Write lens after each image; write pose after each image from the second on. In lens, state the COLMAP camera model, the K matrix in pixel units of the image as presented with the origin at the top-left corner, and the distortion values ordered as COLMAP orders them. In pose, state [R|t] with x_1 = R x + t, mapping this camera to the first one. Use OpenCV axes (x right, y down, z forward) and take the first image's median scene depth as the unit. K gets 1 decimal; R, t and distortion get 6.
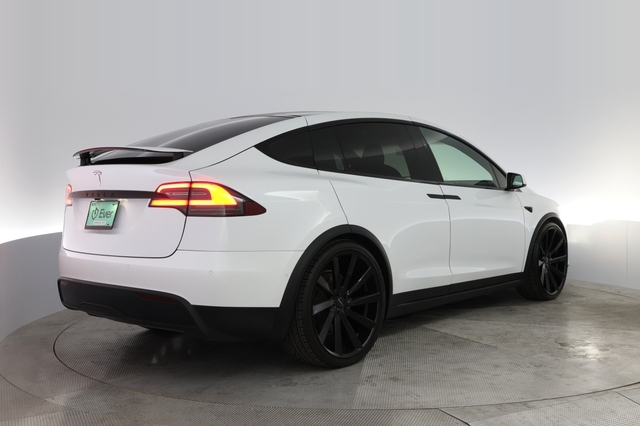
lens RADIAL K [[594.0, 0, 321.7], [0, 594.0, 214.3], [0, 0, 1]] dist [-0.037702, -0.000636]
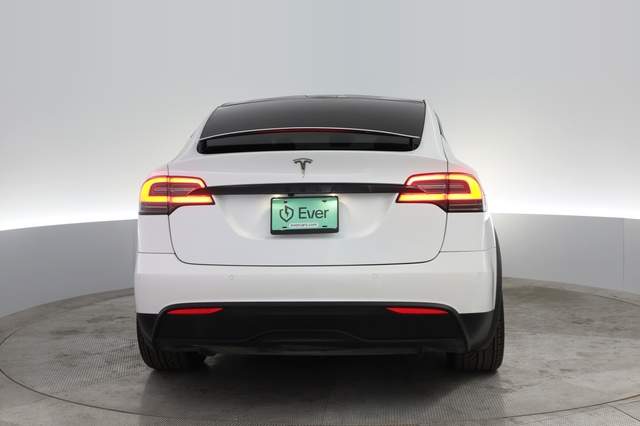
lens RADIAL K [[594.0, 0, 320.3], [0, 594.0, 211.2], [0, 0, 1]] dist [-0.037702, -0.000636]
pose [[0.925124, -0.027888, 0.378641, -0.711188], [0.027519, 0.999601, 0.006387, -0.009053], [-0.378668, 0.004510, 0.925522, 0.268277]]
